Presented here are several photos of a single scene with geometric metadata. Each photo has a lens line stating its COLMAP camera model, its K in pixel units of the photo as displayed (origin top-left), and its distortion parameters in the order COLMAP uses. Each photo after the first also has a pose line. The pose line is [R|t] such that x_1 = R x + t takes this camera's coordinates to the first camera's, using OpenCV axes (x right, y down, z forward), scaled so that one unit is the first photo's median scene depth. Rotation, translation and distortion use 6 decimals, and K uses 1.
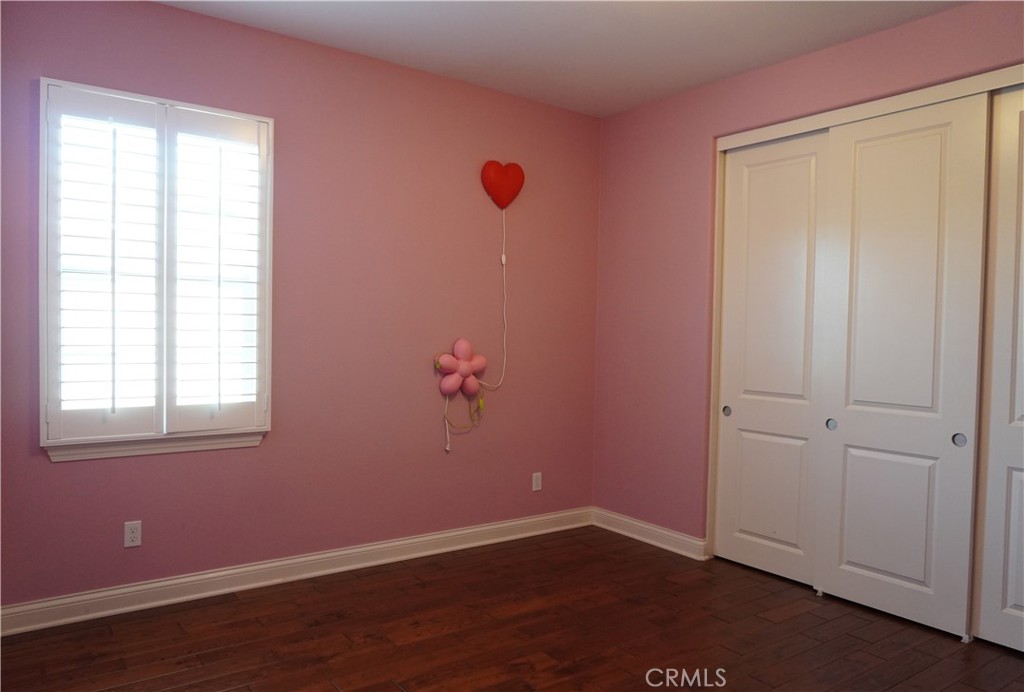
lens RADIAL K [[728.3, 0, 513.1], [0, 728.3, 349.8], [0, 0, 1]] dist [-0.024462, 0.021876]
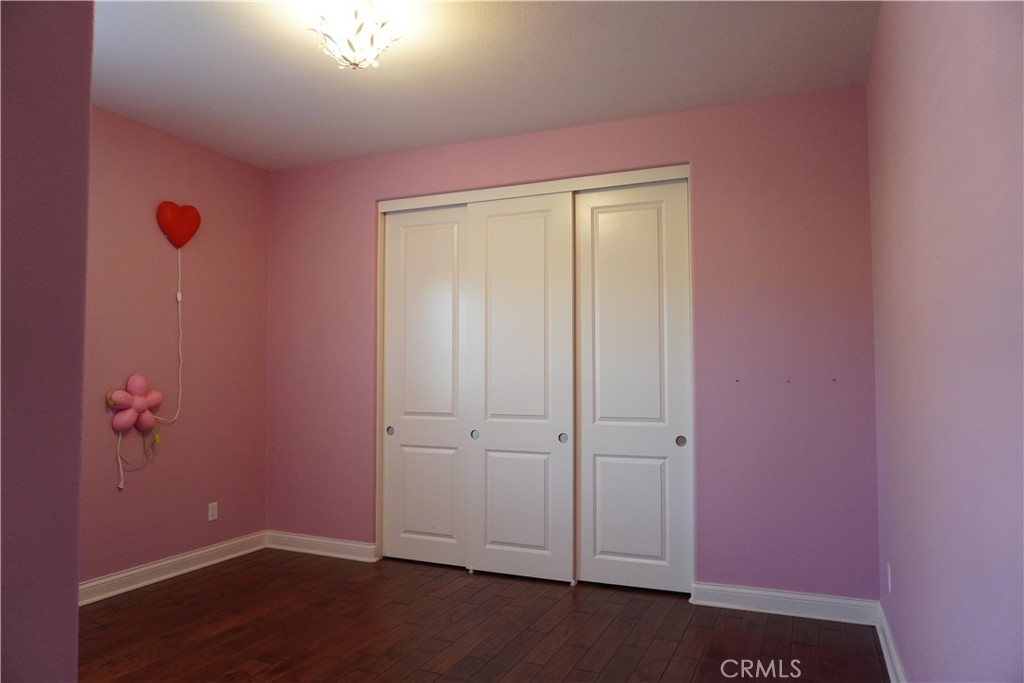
lens RADIAL K [[687.7, 0, 511.4], [0, 687.7, 342.0], [0, 0, 1]] dist [-0.042794, 0.036633]
pose [[0.867368, 0.000084, 0.497667, -0.099417], [0.031344, 0.998005, -0.054797, 0.008824], [-0.496679, 0.063128, 0.865636, -0.077695]]
